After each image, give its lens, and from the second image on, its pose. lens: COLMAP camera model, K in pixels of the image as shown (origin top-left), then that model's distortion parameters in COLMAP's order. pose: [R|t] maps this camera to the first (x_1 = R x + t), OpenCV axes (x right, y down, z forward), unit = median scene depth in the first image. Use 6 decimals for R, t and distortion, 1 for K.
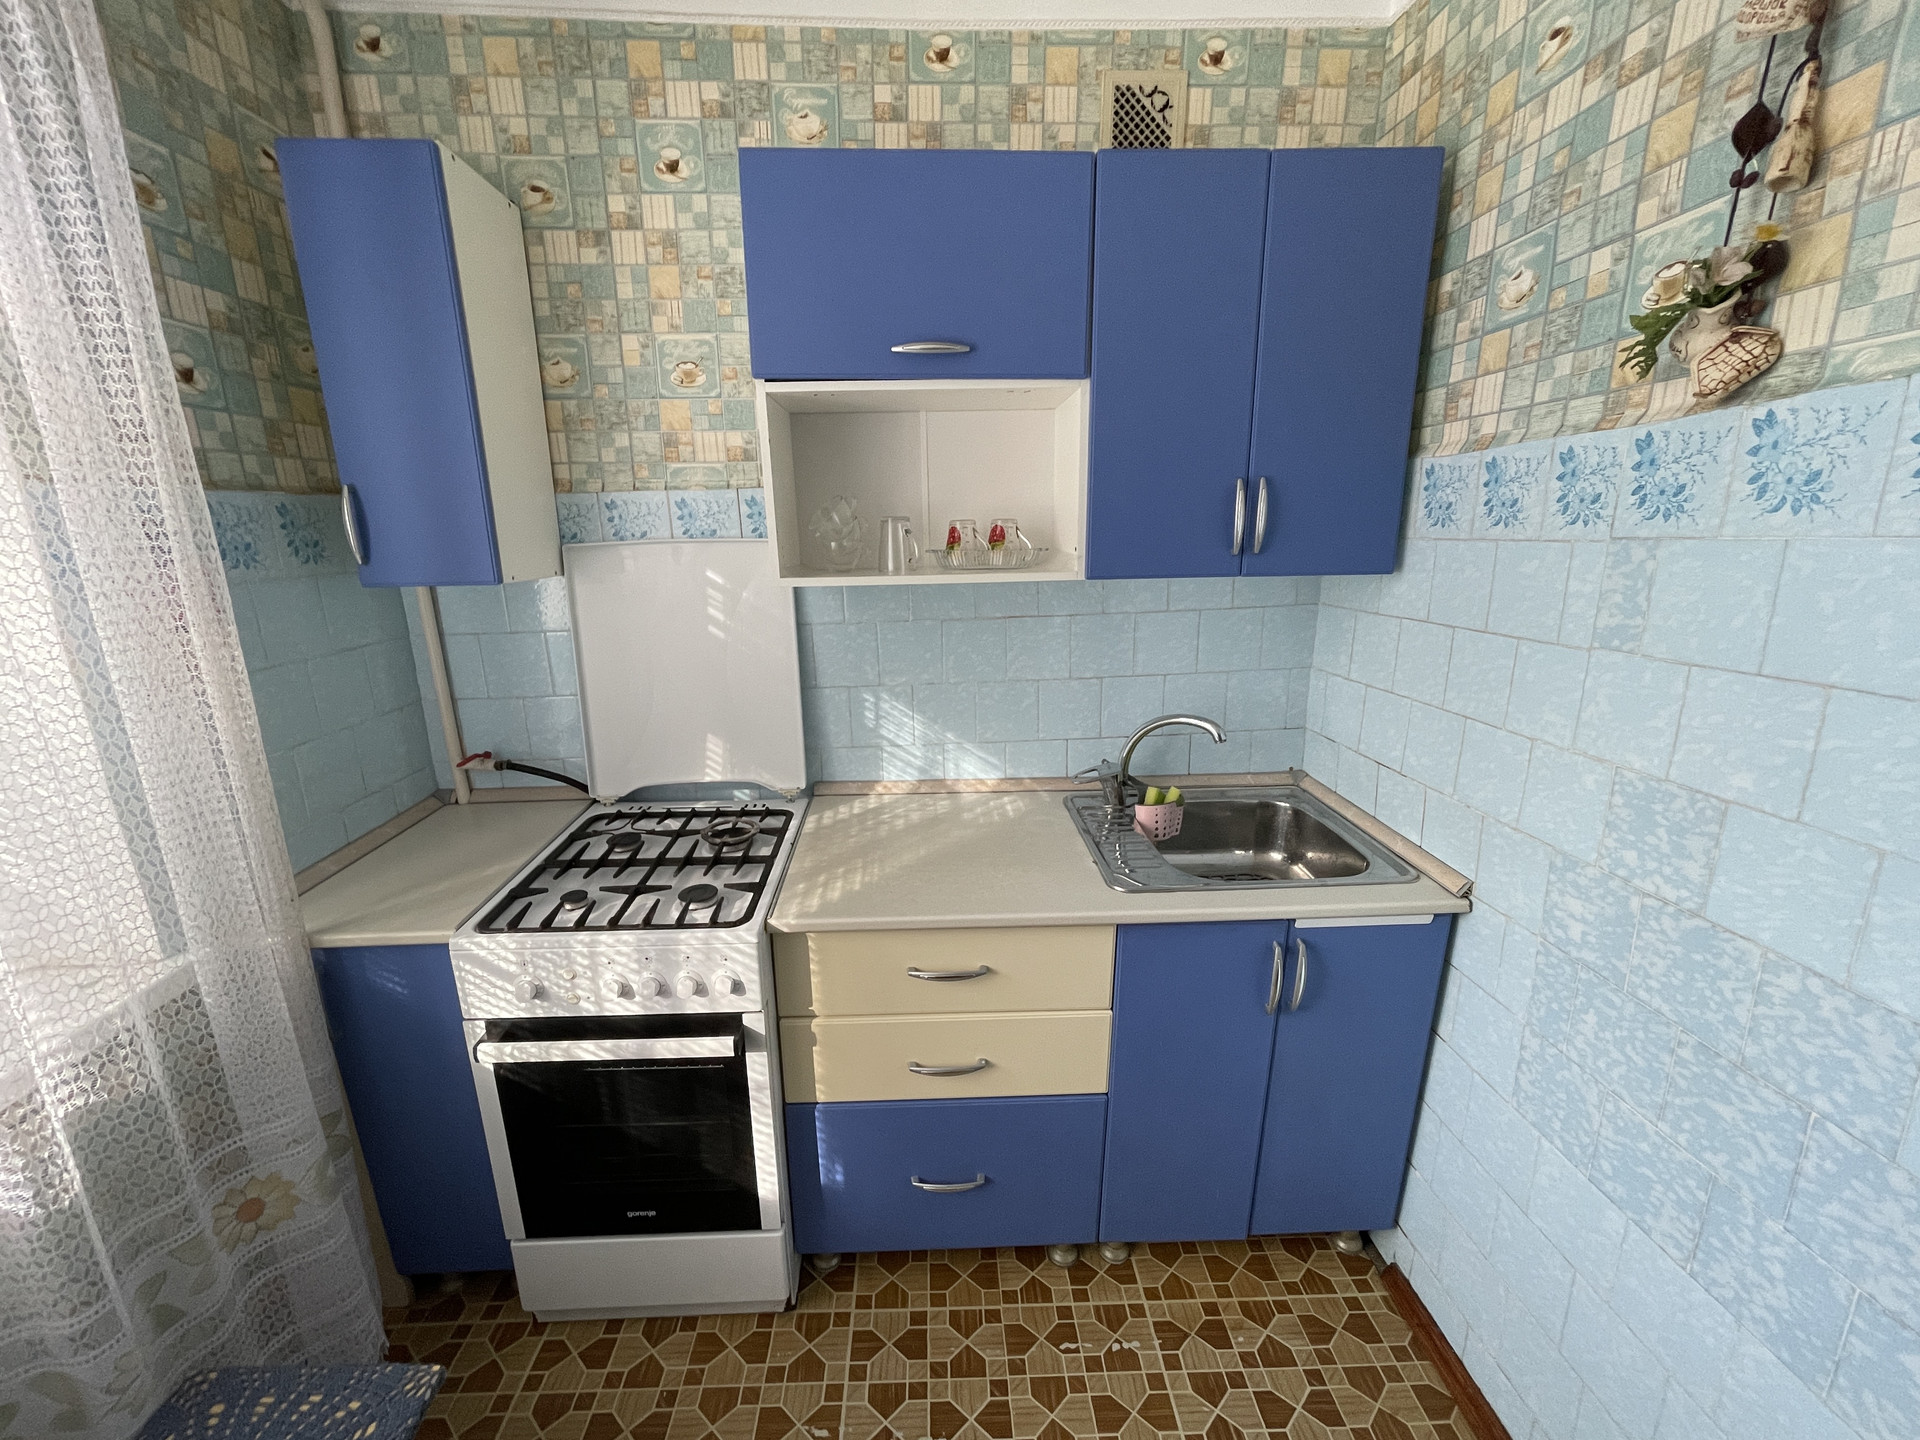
lens RADIAL K [[777.7, 0, 949.7], [0, 777.7, 721.1], [0, 0, 1]] dist [-0.000917, 0.000576]
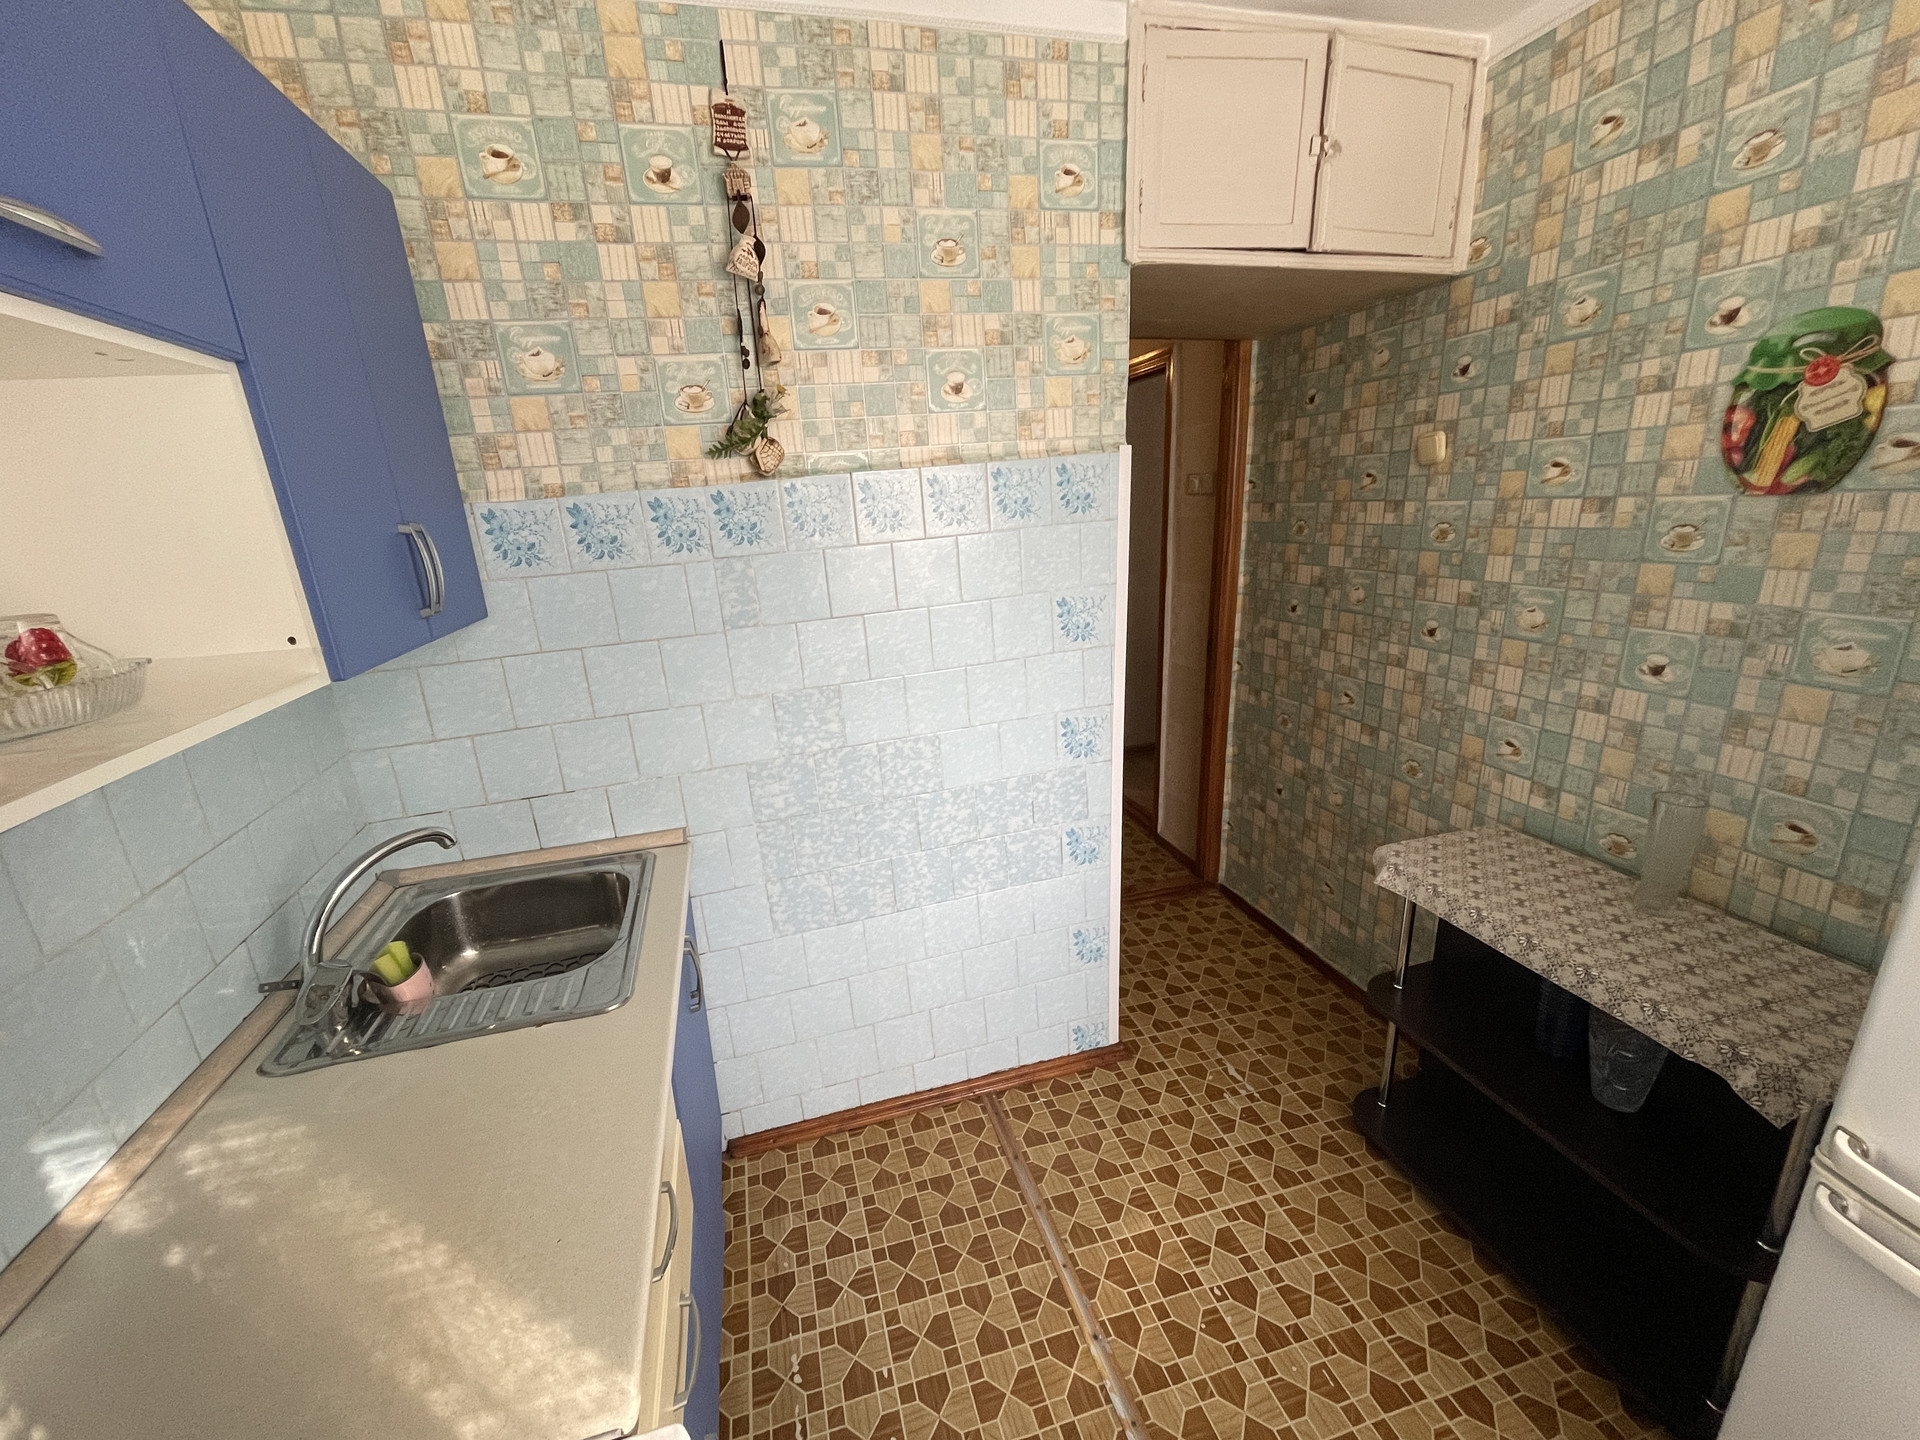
lens RADIAL K [[777.7, 0, 949.2], [0, 777.7, 720.4], [0, 0, 1]] dist [-0.000917, 0.000576]
pose [[-0.233102, -0.241418, 0.942009, -0.562626], [0.300360, 0.903456, 0.305862, -0.202092], [-0.924904, 0.354239, -0.138085, 0.655051]]
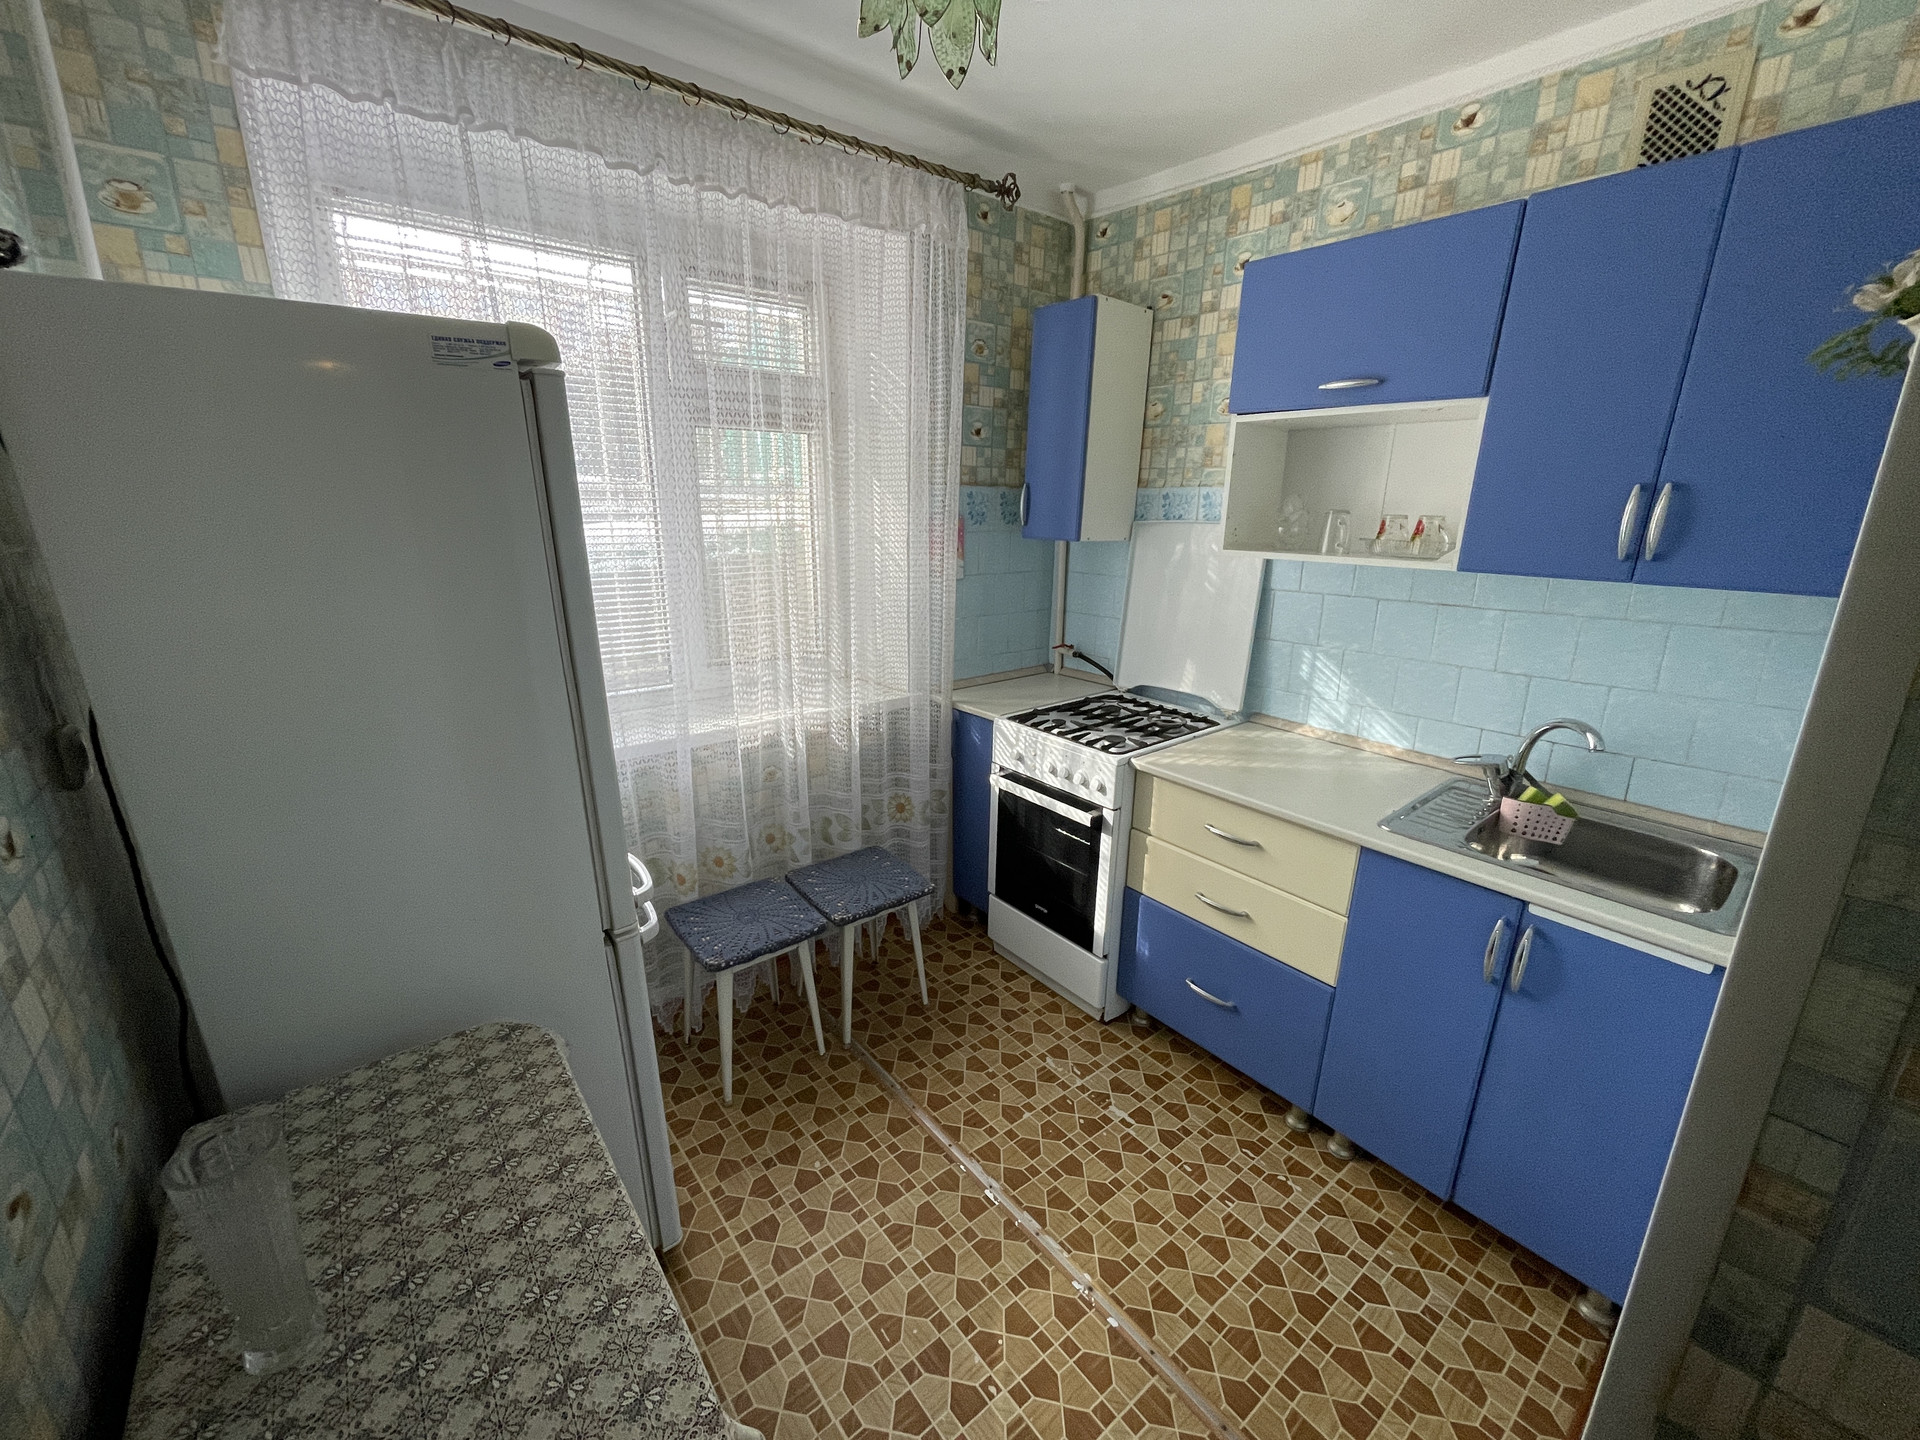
lens RADIAL K [[777.7, 0, 946.0], [0, 777.7, 723.7], [0, 0, 1]] dist [-0.000917, 0.000576]
pose [[0.595183, 0.243678, -0.765753, 0.668989], [-0.229055, 0.964829, 0.128995, 0.060427], [0.770254, 0.098624, 0.630066, -0.278048]]
